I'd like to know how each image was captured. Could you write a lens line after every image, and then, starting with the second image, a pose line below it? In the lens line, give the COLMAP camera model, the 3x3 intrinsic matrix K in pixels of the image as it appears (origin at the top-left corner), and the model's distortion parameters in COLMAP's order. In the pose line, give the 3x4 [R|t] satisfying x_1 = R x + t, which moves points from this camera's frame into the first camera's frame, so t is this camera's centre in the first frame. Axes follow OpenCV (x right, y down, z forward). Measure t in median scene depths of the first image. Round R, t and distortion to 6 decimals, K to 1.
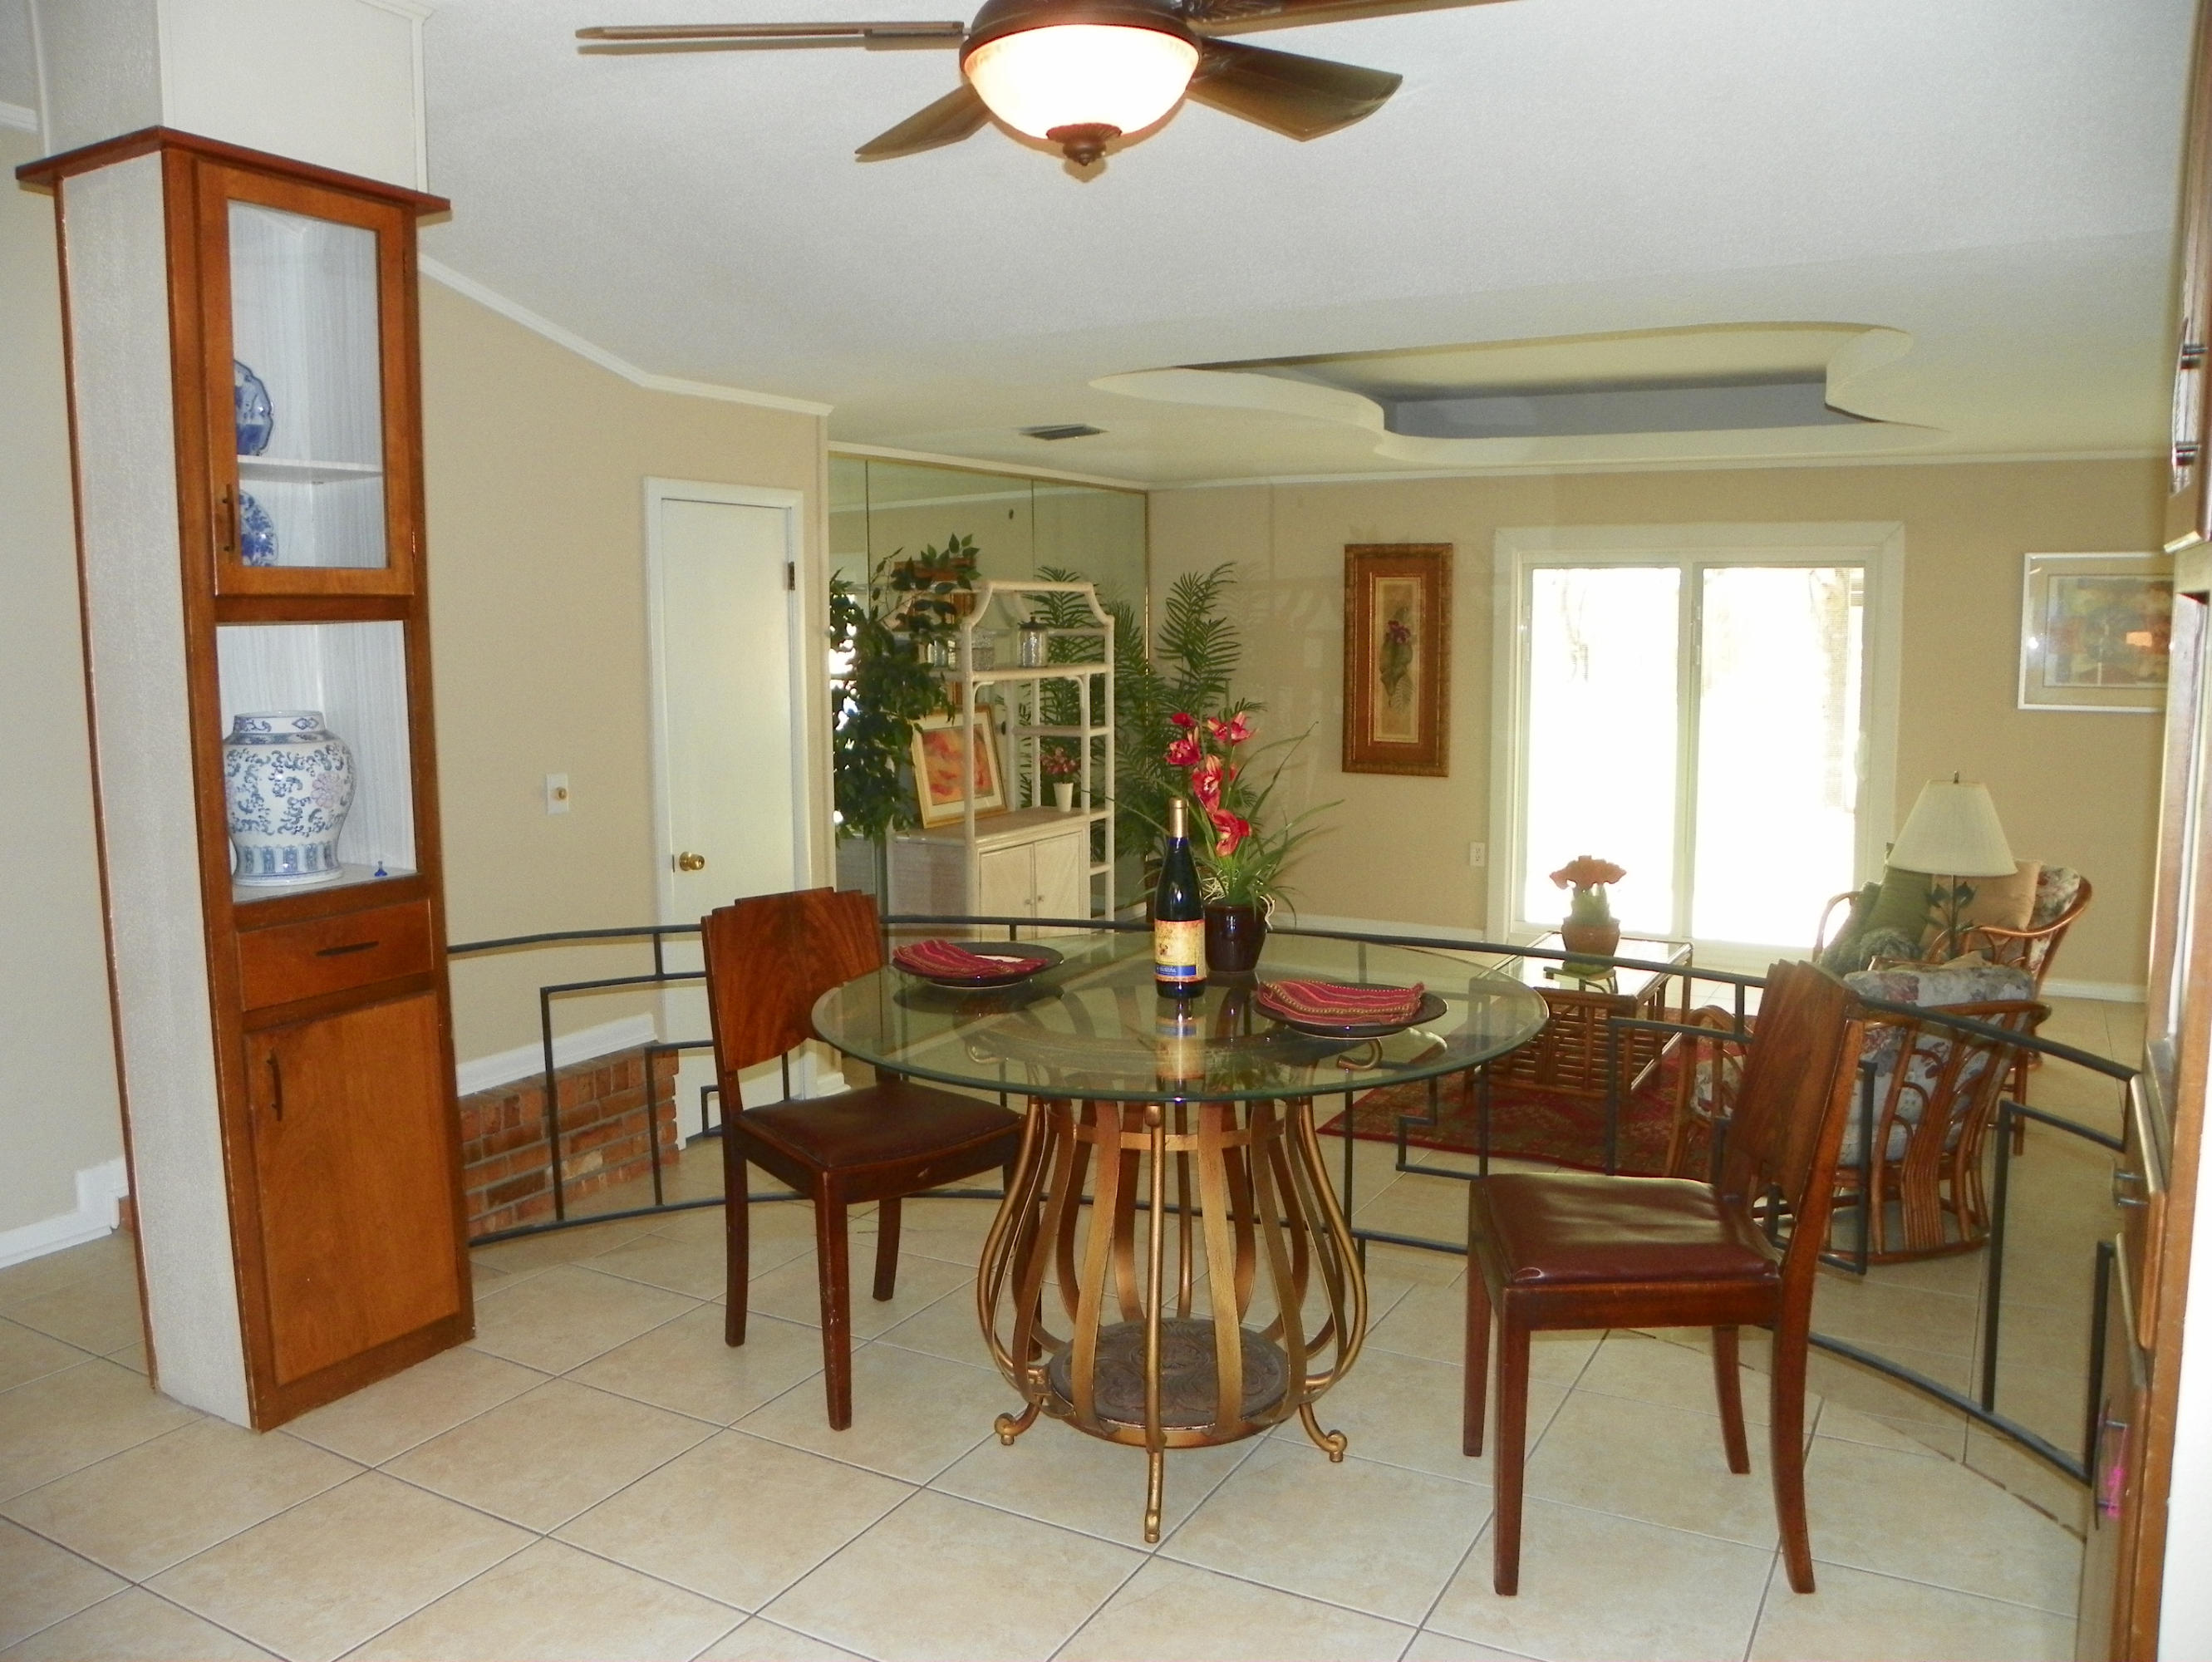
lens RADIAL K [[1699.7, 0, 1106.0], [0, 1699.7, 831.0], [0, 0, 1]] dist [-0.150768, 0.104366]
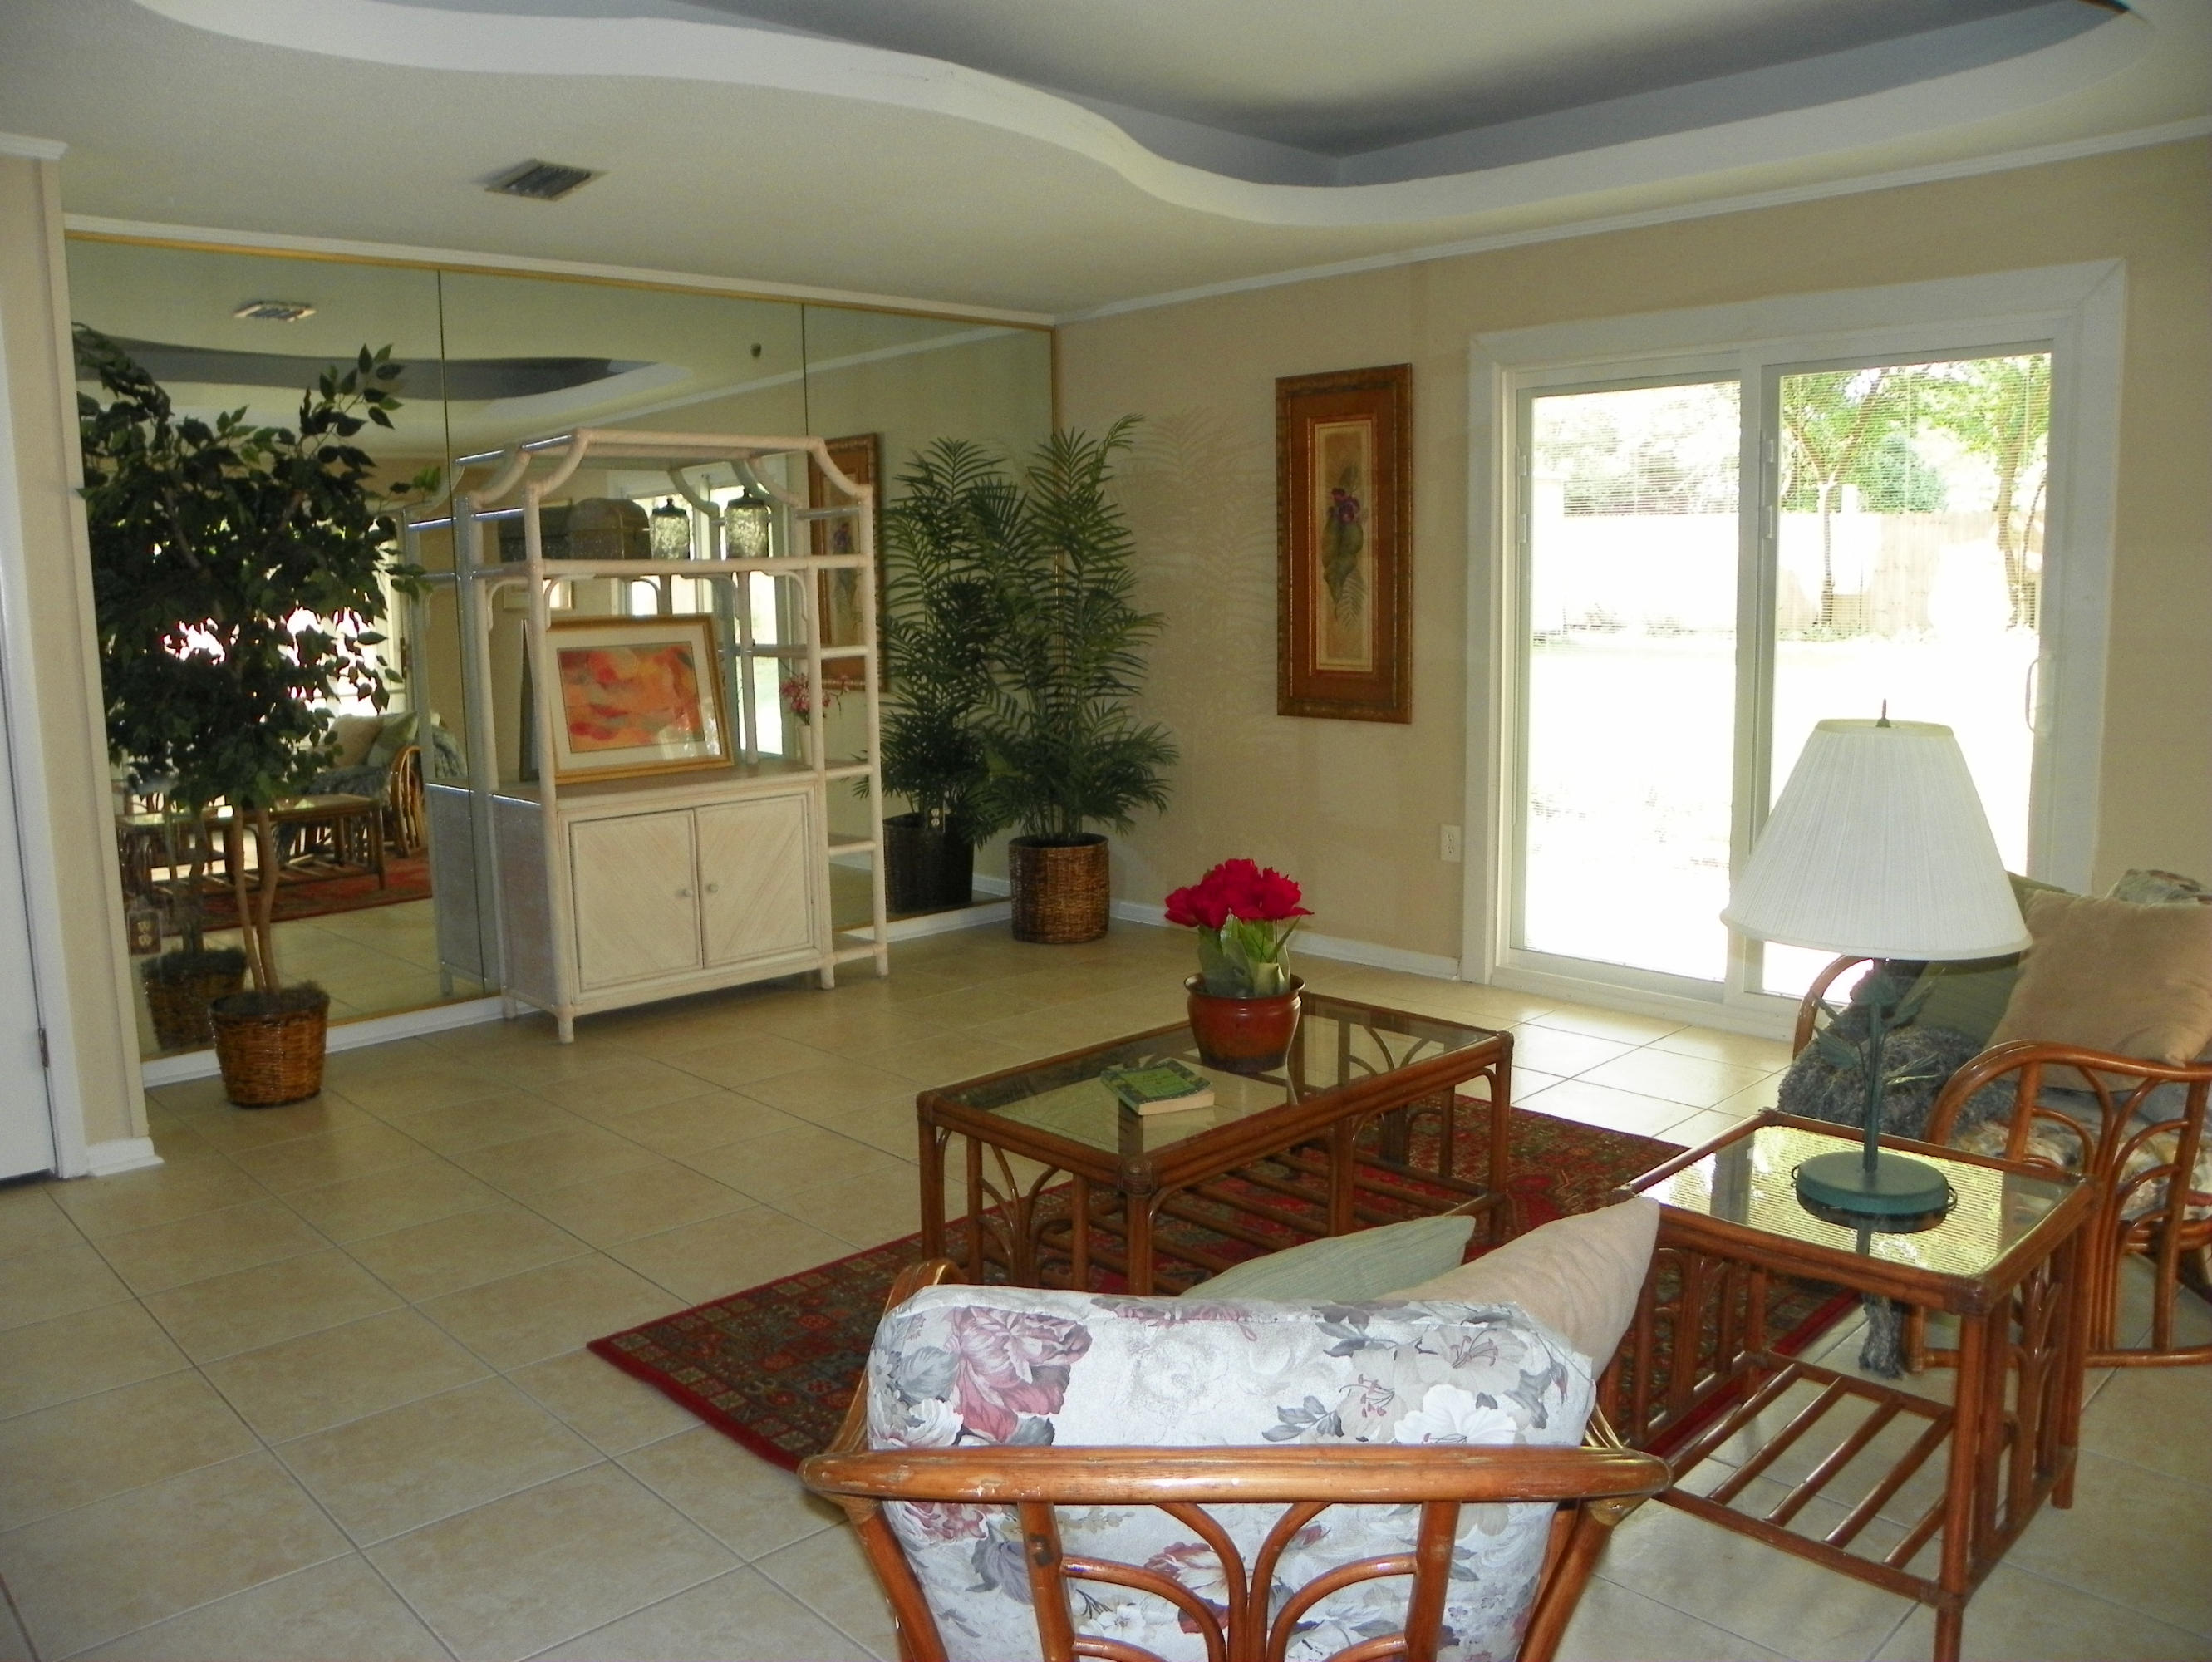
lens RADIAL K [[1699.7, 0, 1106.0], [0, 1699.7, 831.0], [0, 0, 1]] dist [-0.150768, 0.104366]
pose [[0.956388, 0.030846, -0.290467, 0.286427], [-0.022862, 0.999263, 0.030842, -0.008009], [0.291204, -0.022856, 0.956388, 0.343375]]
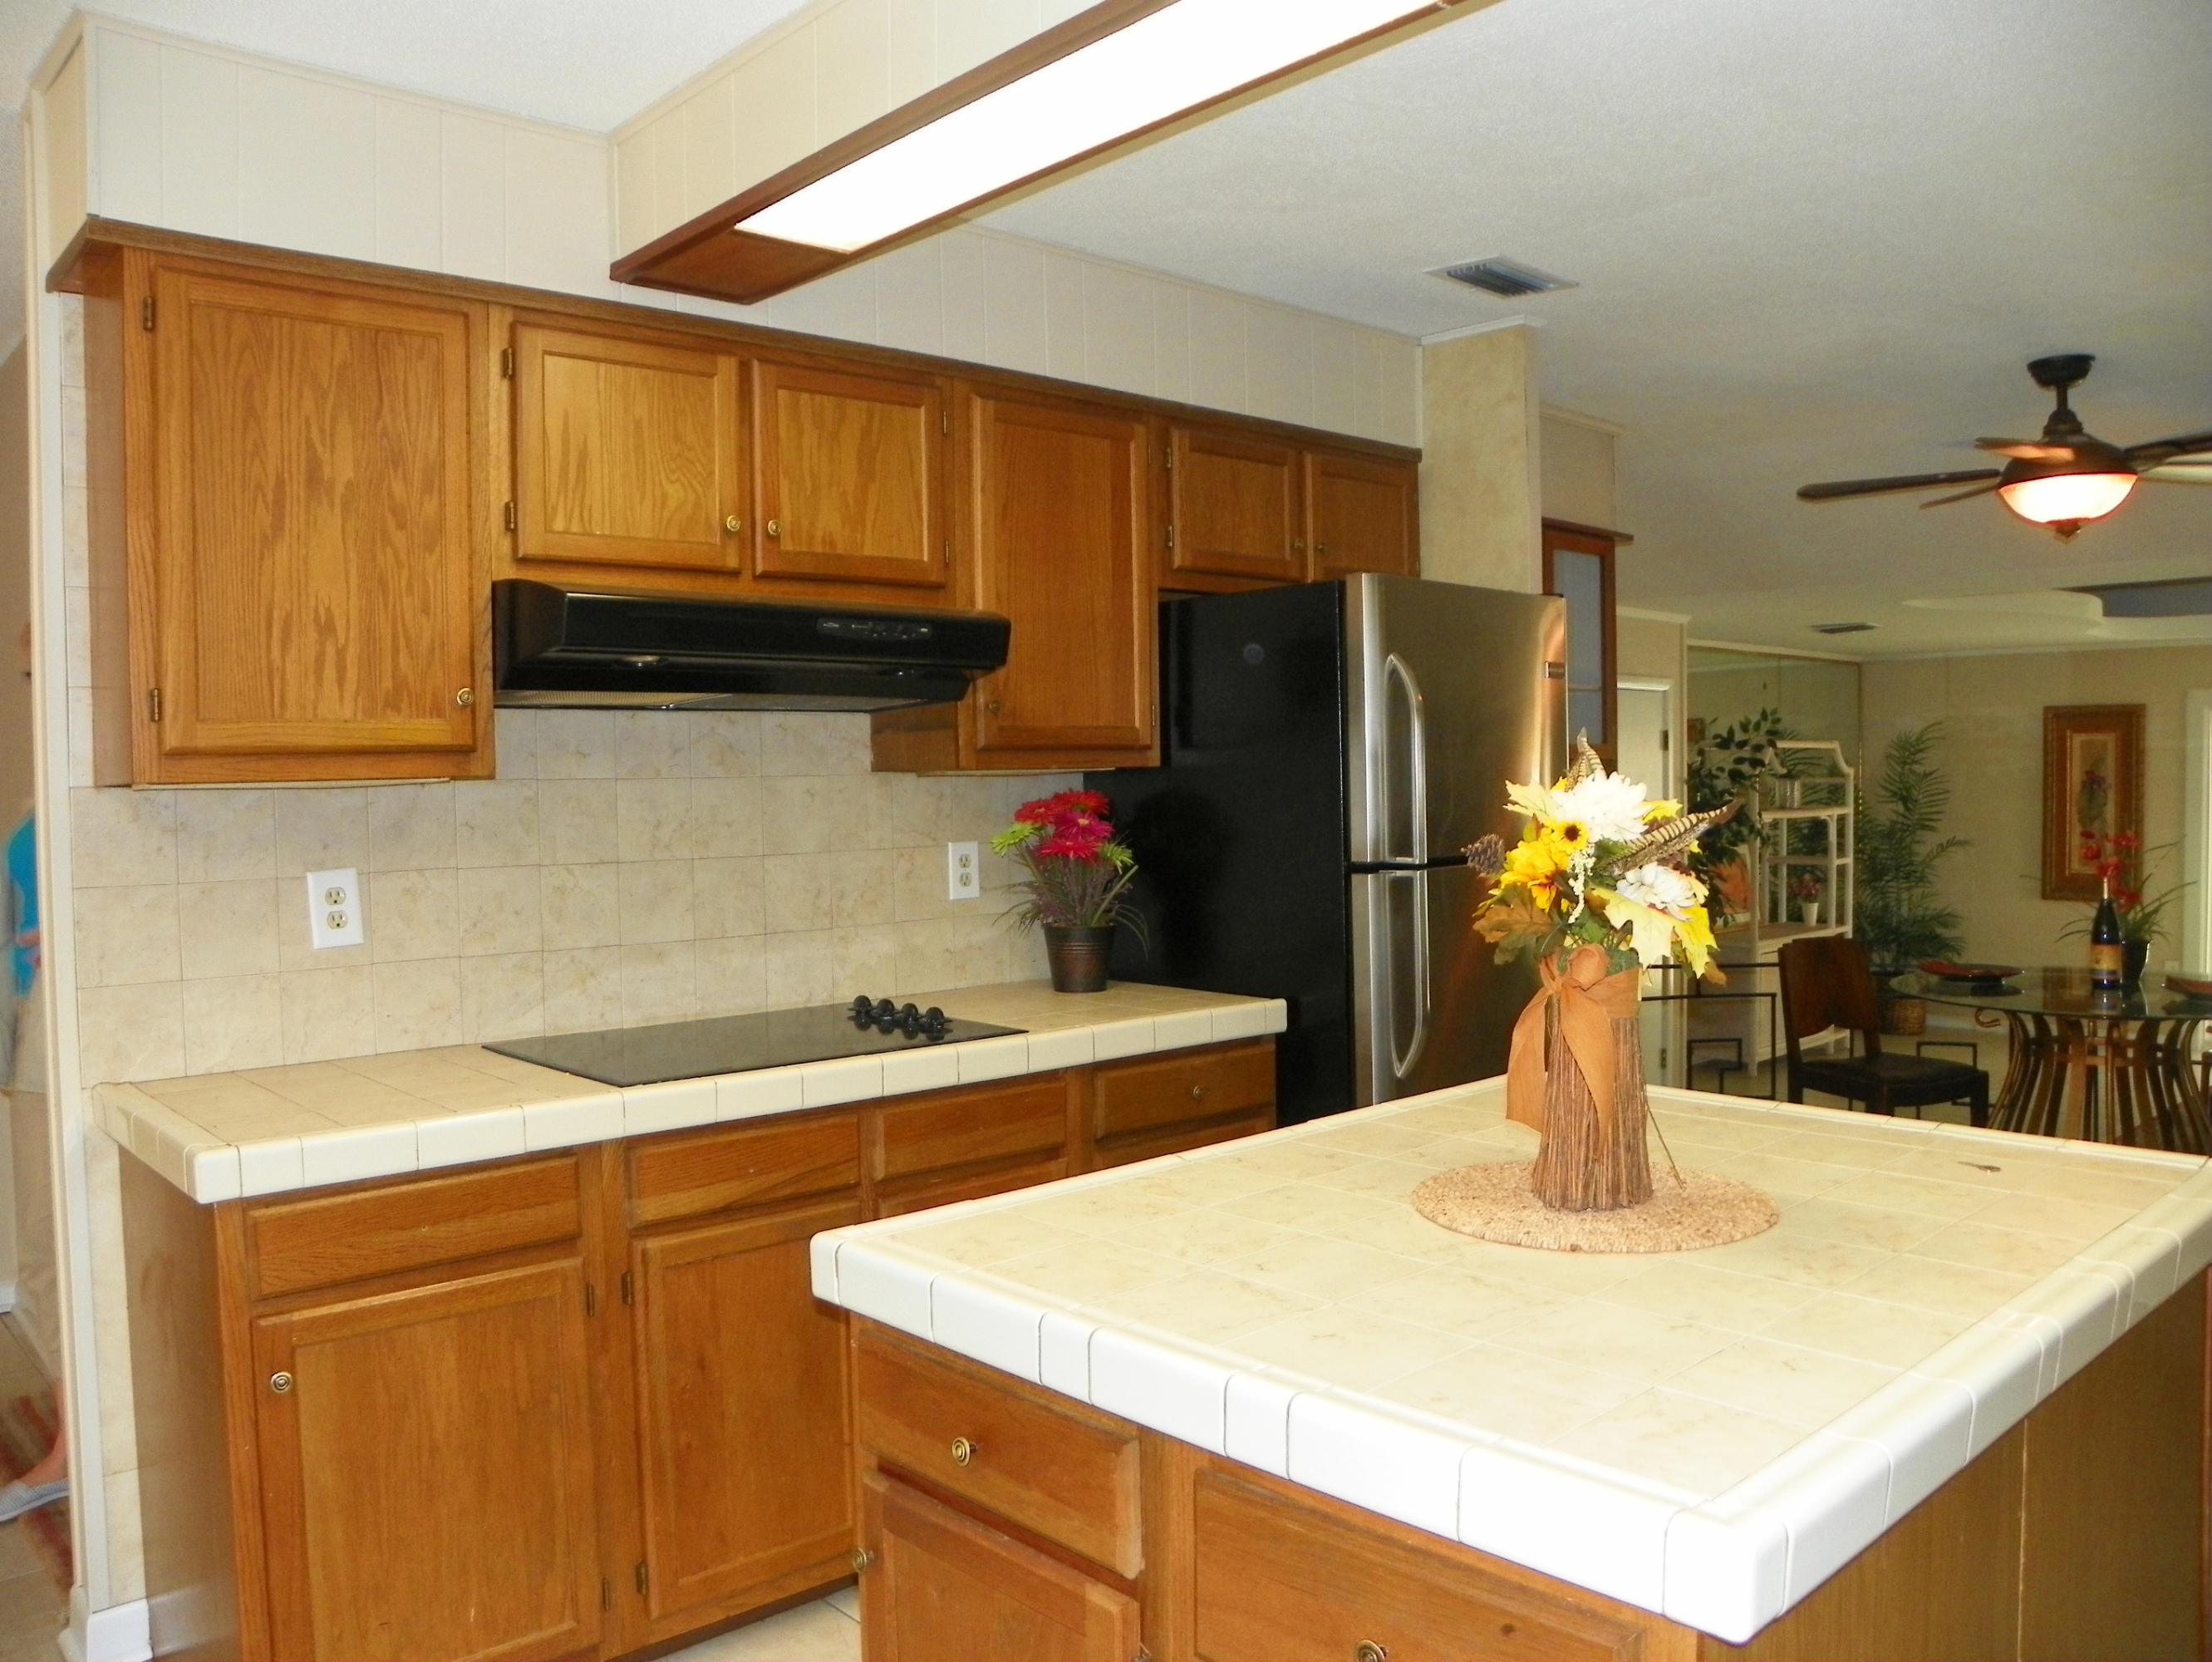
lens RADIAL K [[1699.7, 0, 1106.0], [0, 1699.7, 831.0], [0, 0, 1]] dist [-0.150768, 0.104366]
pose [[0.950028, 0.006321, -0.312100, -0.129379], [-0.033229, 0.996162, -0.080975, 0.032970], [0.310390, 0.087299, 0.946592, -0.290444]]
